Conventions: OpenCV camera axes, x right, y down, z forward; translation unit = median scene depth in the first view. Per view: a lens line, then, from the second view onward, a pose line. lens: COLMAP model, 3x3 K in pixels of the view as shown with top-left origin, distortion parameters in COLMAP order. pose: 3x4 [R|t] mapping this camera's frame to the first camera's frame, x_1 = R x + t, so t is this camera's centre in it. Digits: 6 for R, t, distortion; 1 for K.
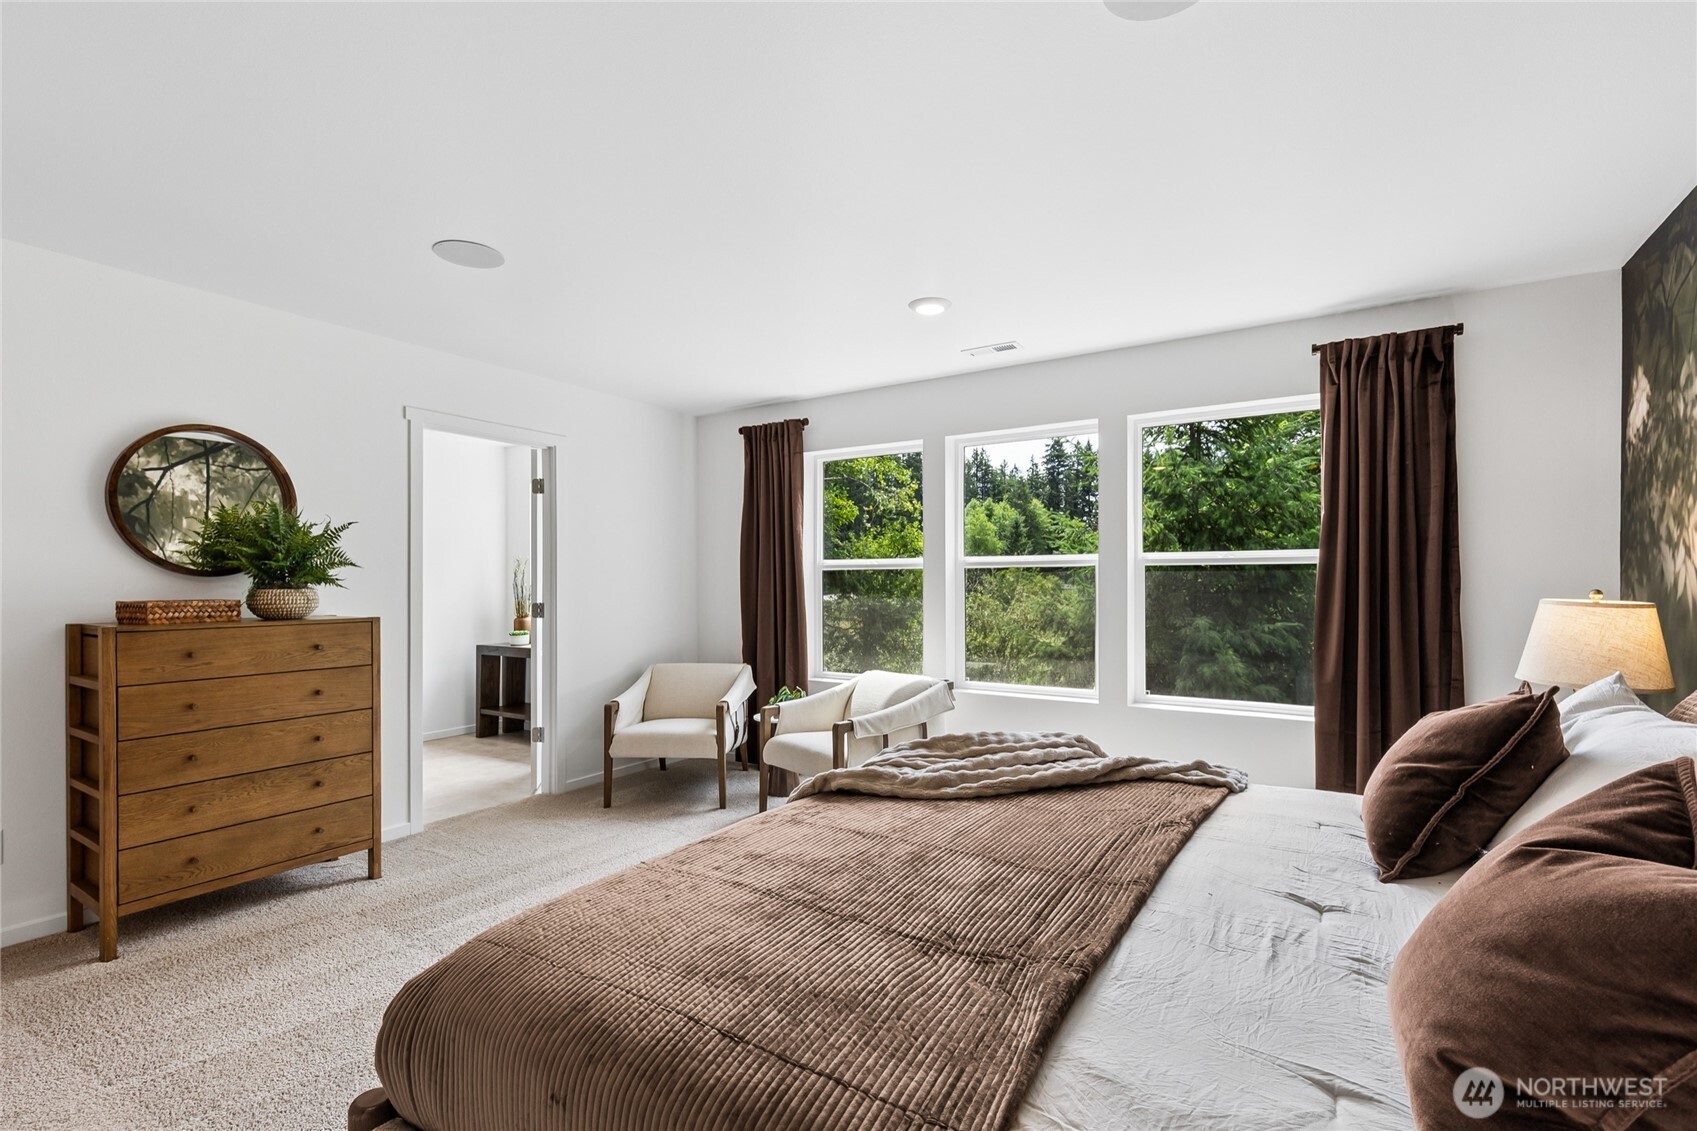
lens RADIAL K [[767.7, 0, 843.1], [0, 767.7, 588.3], [0, 0, 1]] dist [0.010188, -0.000550]
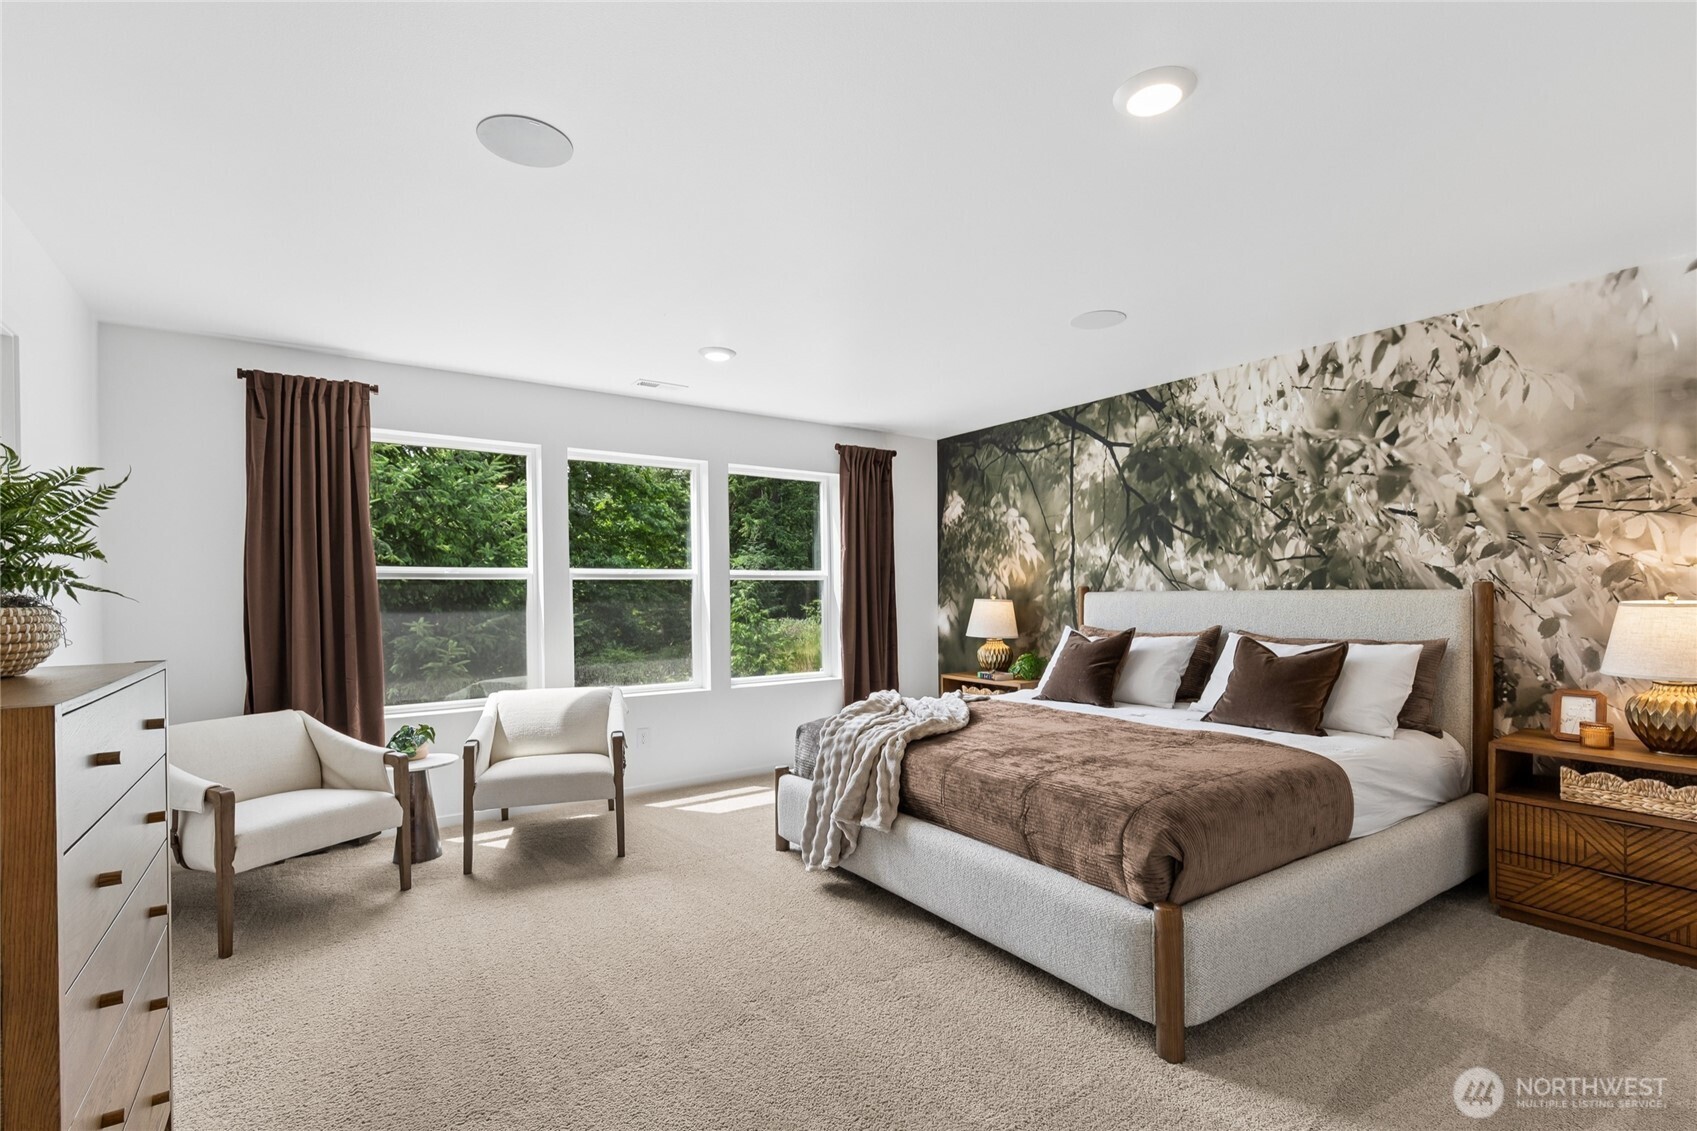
lens RADIAL K [[767.7, 0, 850.6], [0, 767.7, 583.8], [0, 0, 1]] dist [0.010188, -0.000550]
pose [[0.393918, 0.011372, 0.919075, -0.865149], [0.014488, 0.999722, -0.018580, 0.005044], [-0.919031, 0.020634, 0.393644, 0.362782]]
